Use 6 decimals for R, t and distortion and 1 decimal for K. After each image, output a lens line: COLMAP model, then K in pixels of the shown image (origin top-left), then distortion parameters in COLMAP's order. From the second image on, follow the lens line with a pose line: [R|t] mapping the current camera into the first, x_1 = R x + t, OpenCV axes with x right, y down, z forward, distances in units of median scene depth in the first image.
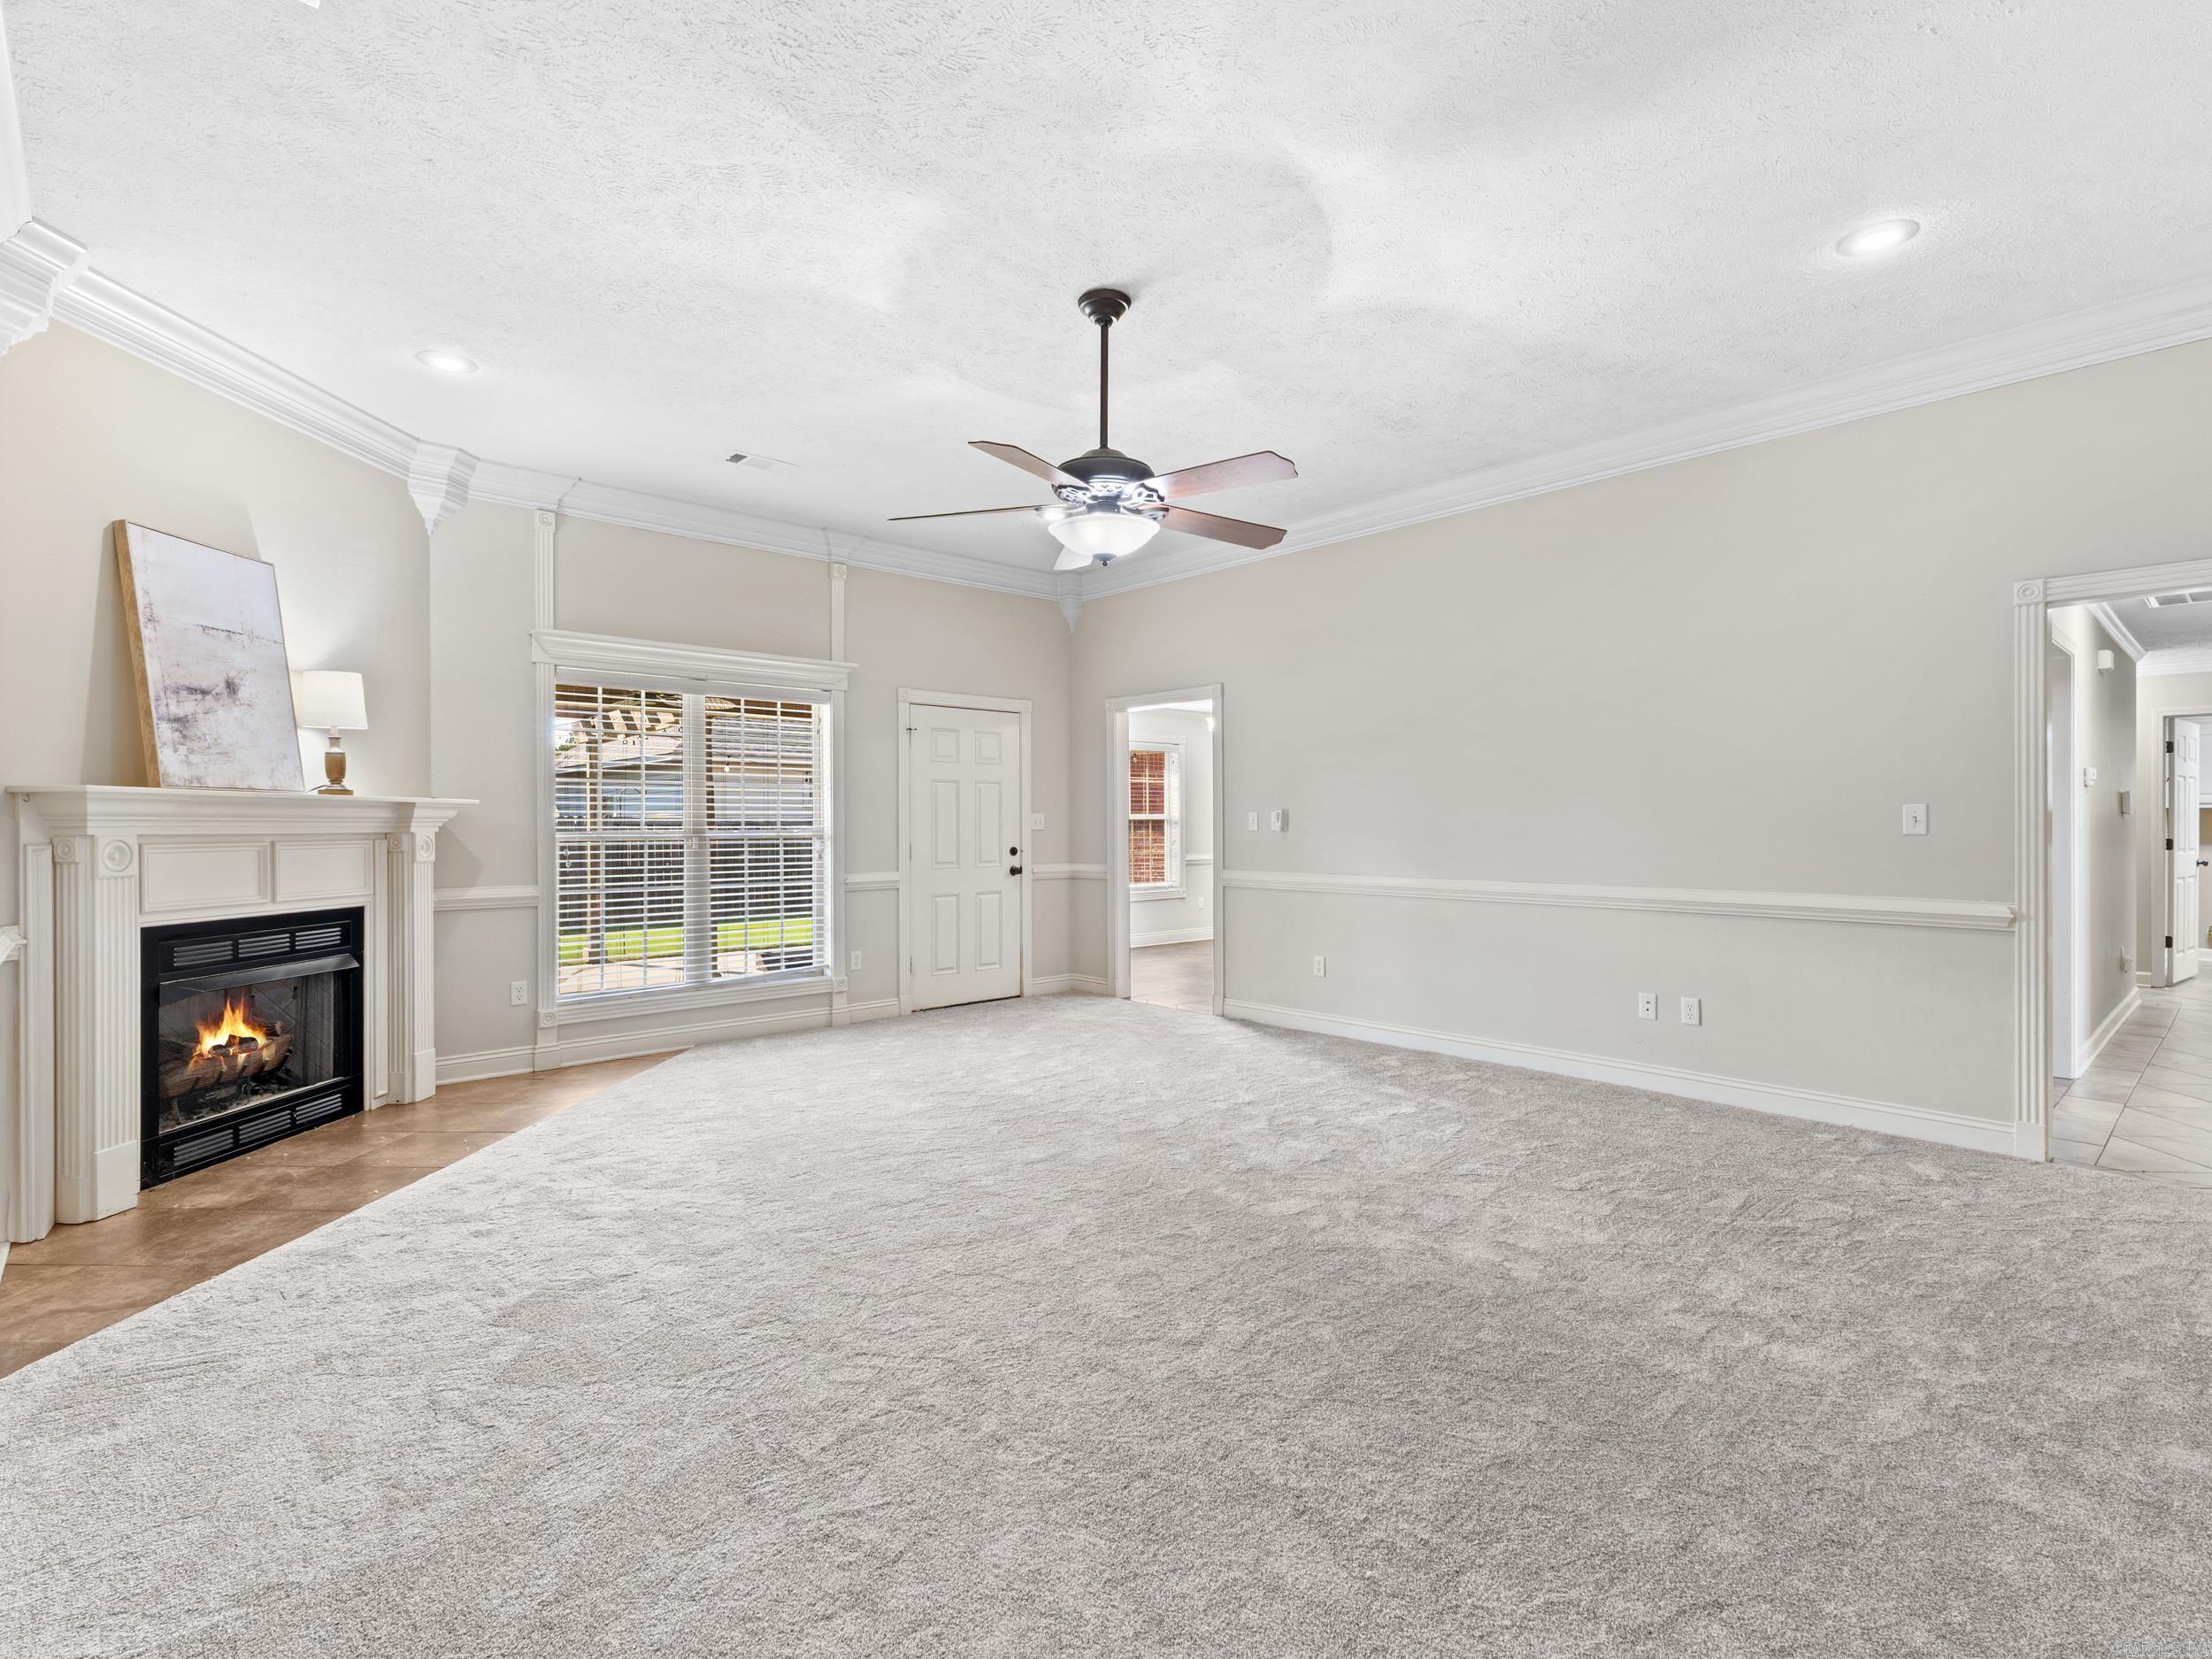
lens RADIAL K [[1051.7, 0, 1110.5], [0, 1051.7, 843.9], [0, 0, 1]] dist [0.003951, 0.000196]
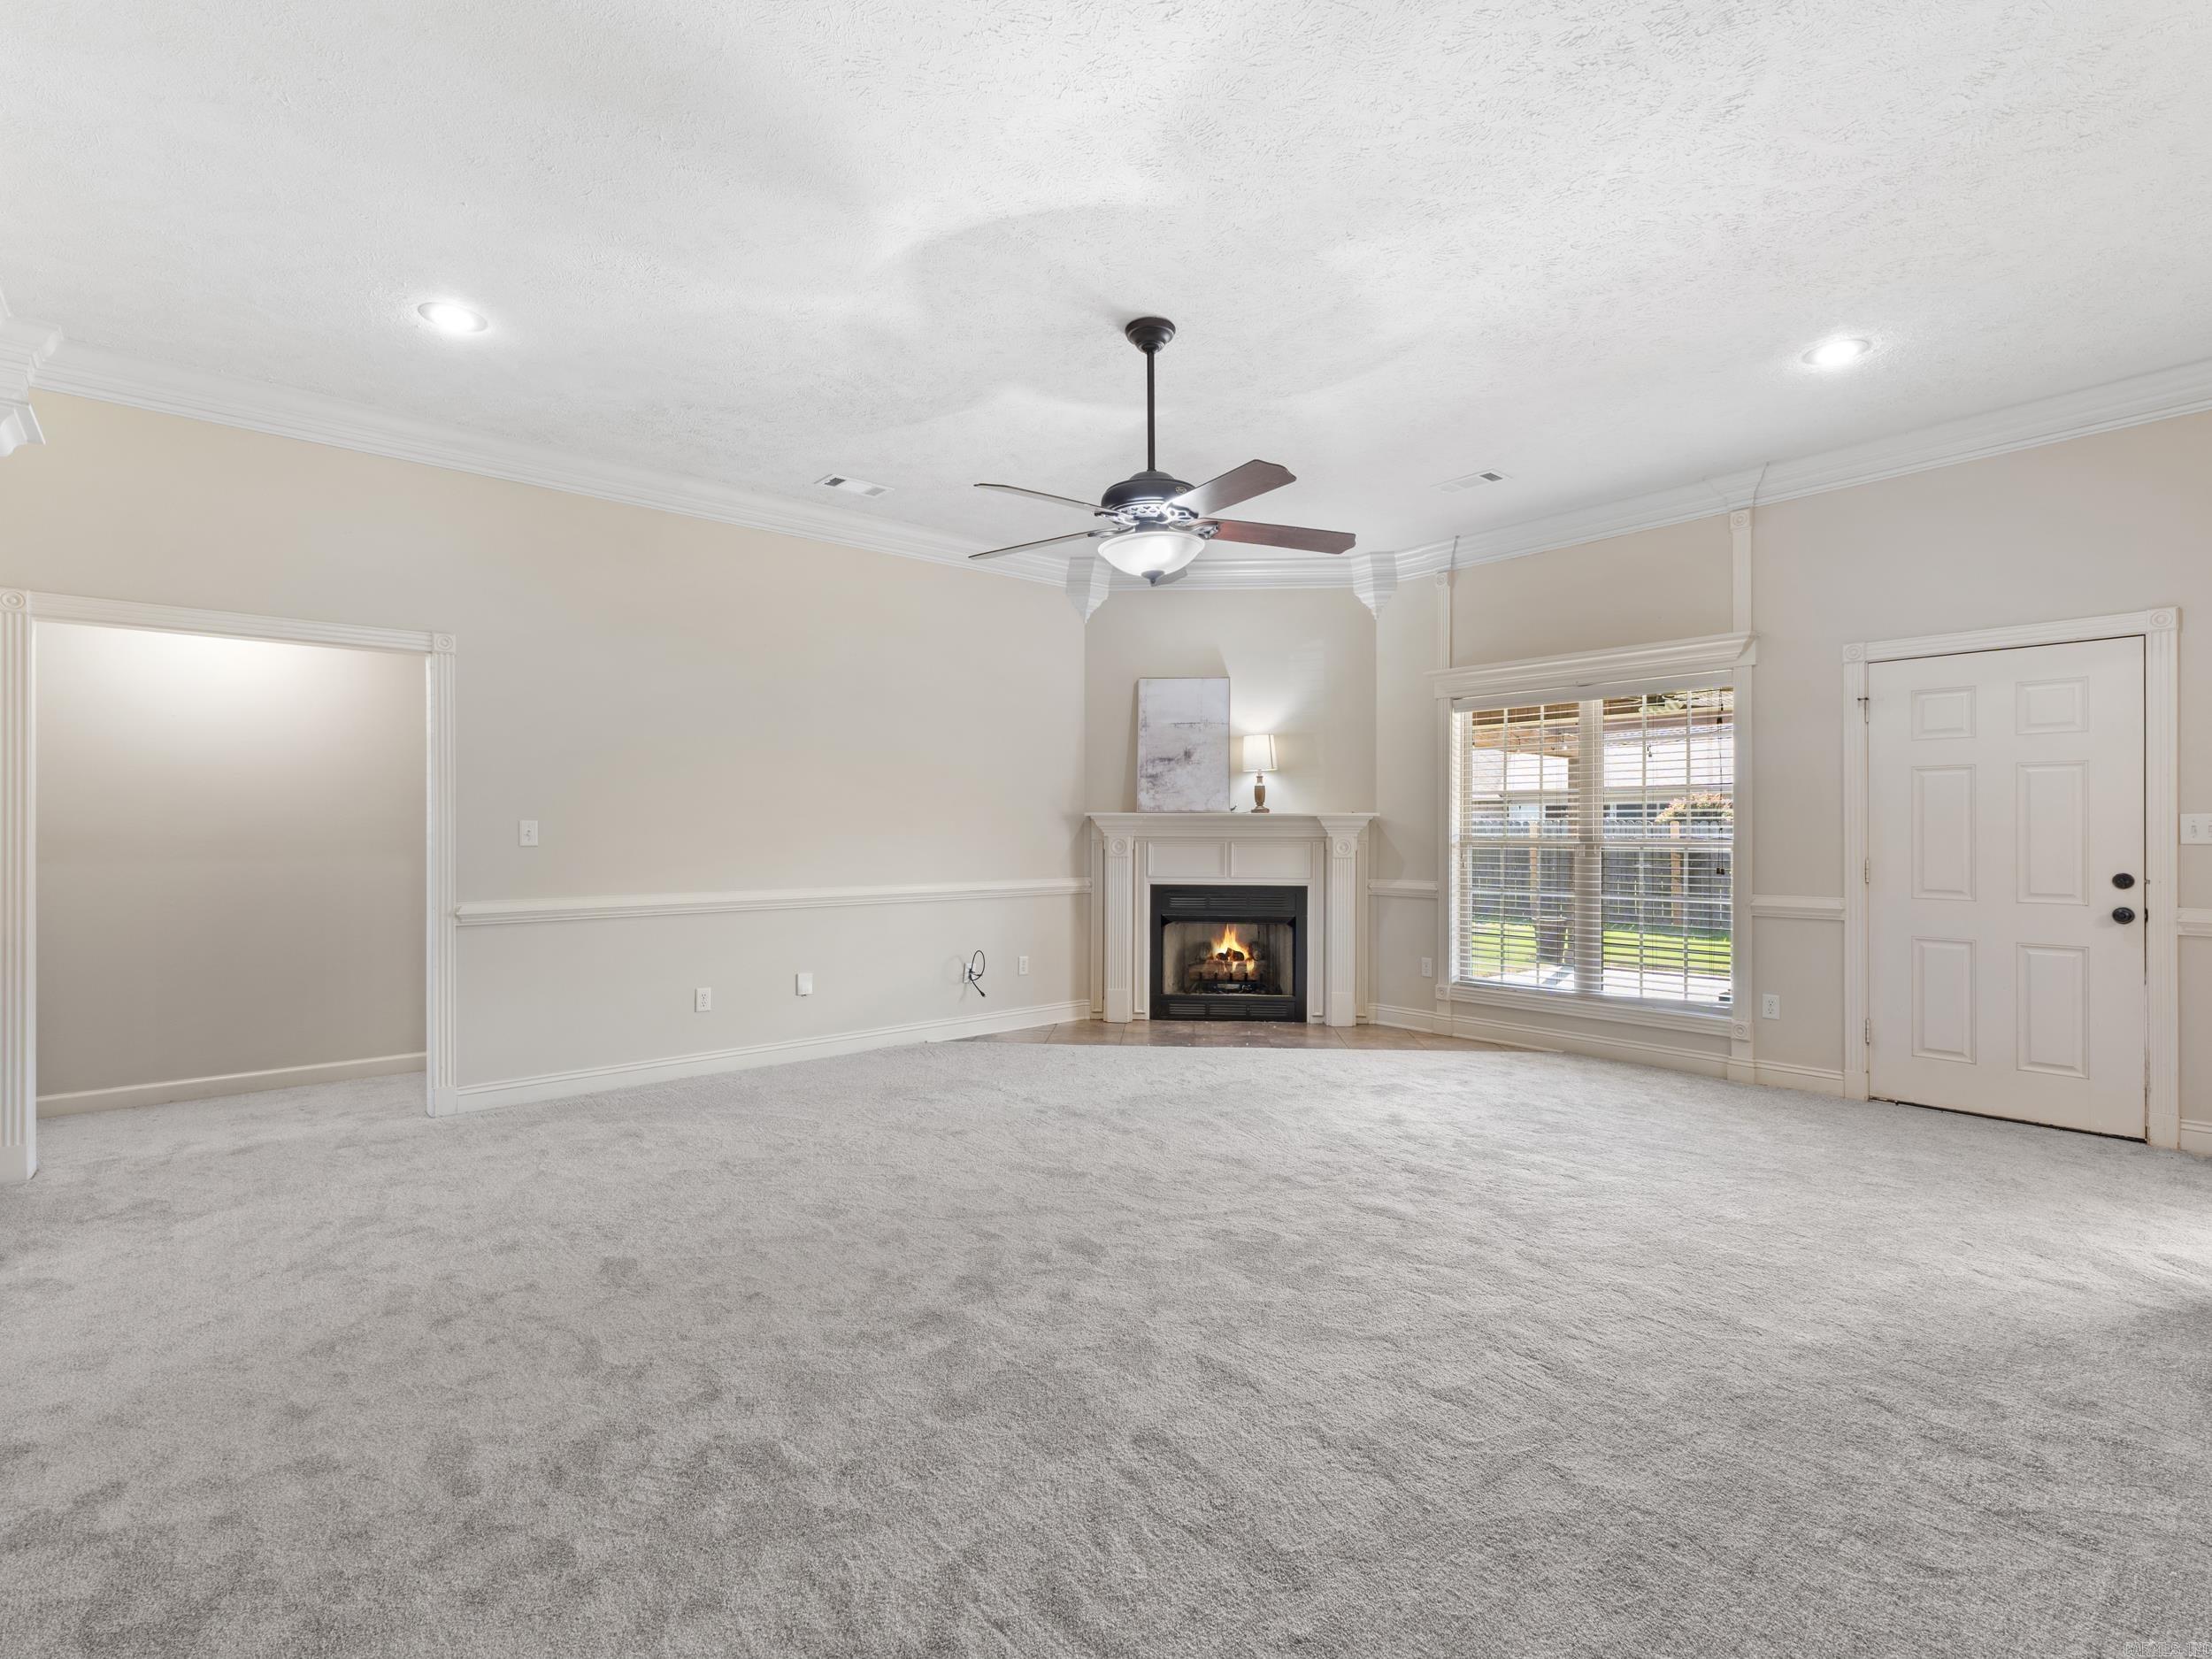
lens RADIAL K [[1055.1, 0, 1127.2], [0, 1055.1, 819.1], [0, 0, 1]] dist [0.001027, 0.000504]
pose [[-0.021790, -0.003786, -0.999755, 0.836592], [-0.015971, 0.999867, -0.003439, -0.027099], [0.999635, 0.015892, -0.021848, 0.817034]]
